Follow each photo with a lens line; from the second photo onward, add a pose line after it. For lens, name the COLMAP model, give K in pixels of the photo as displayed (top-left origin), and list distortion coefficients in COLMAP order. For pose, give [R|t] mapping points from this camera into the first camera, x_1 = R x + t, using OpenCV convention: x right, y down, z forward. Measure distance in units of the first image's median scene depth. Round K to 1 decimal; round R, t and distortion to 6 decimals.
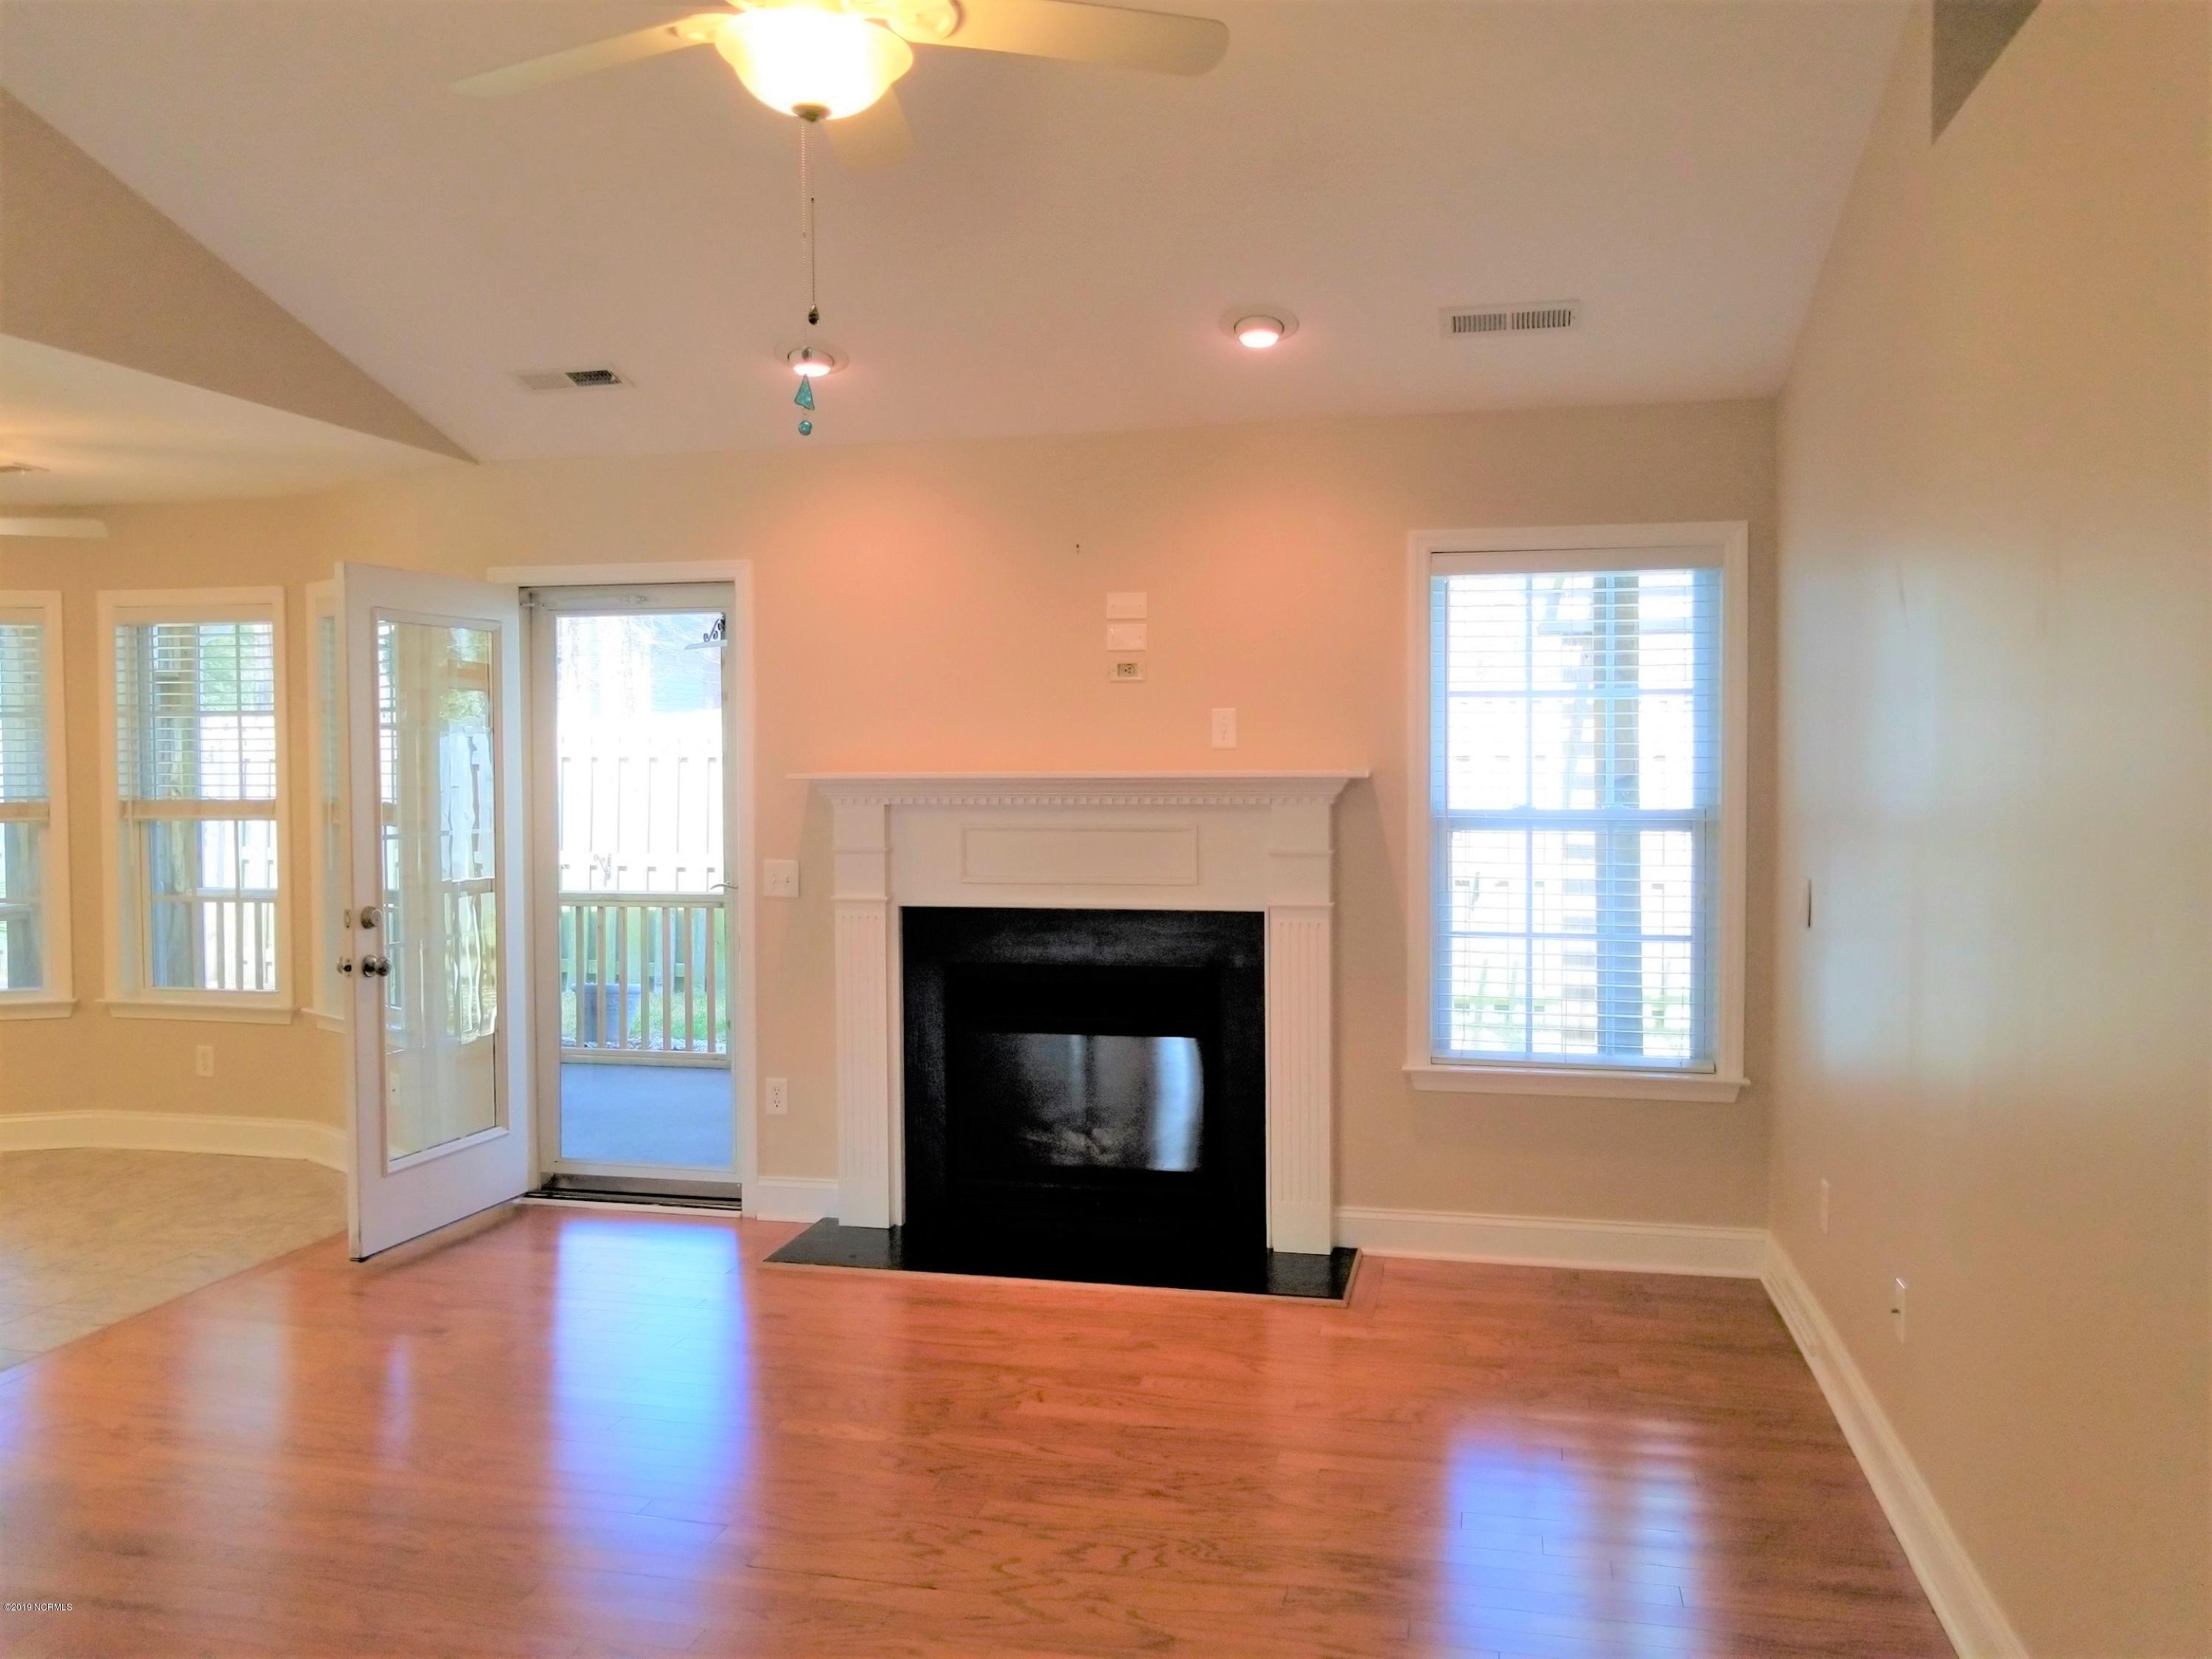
lens RADIAL K [[1770.0, 0, 1079.3], [0, 1770.0, 833.9], [0, 0, 1]] dist [-0.007499, -0.004648]
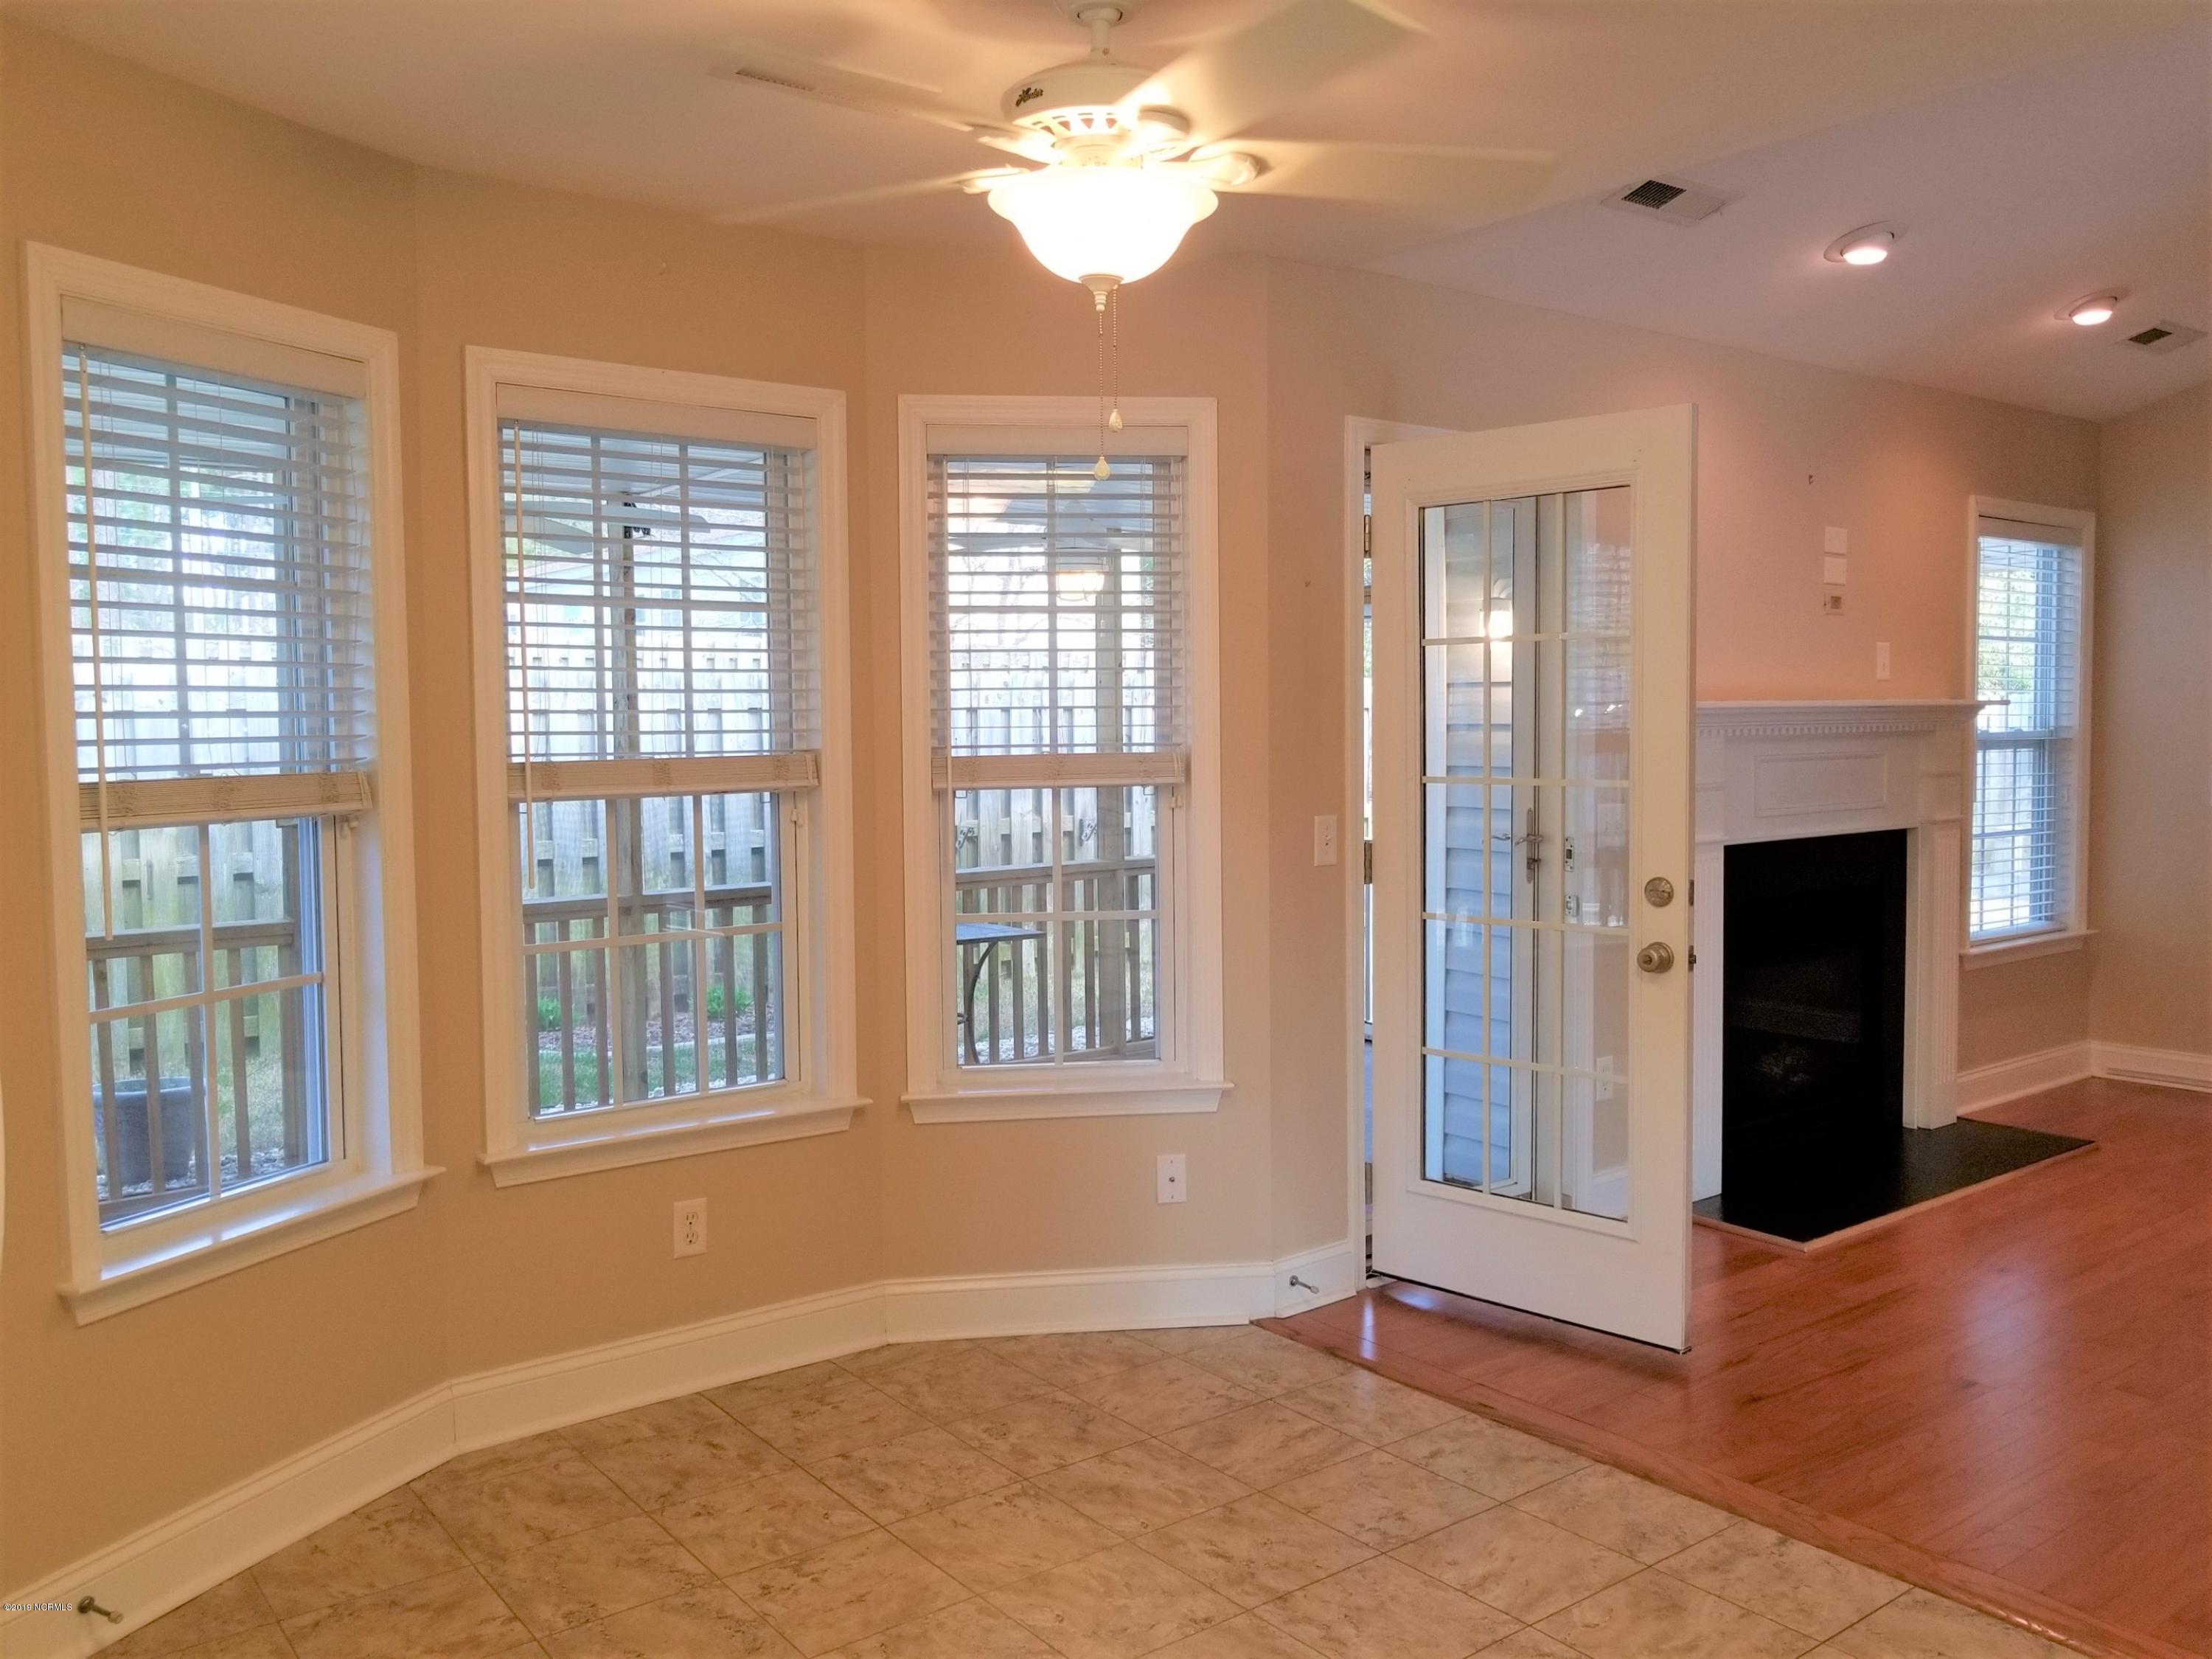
lens RADIAL K [[1810.6, 0, 1119.2], [0, 1810.6, 819.2], [0, 0, 1]] dist [0.001499, -0.010083]
pose [[0.617524, -0.050571, 0.784924, -1.078181], [0.034765, 0.998711, 0.036995, -0.020530], [-0.785783, 0.004443, 0.618486, 0.682874]]
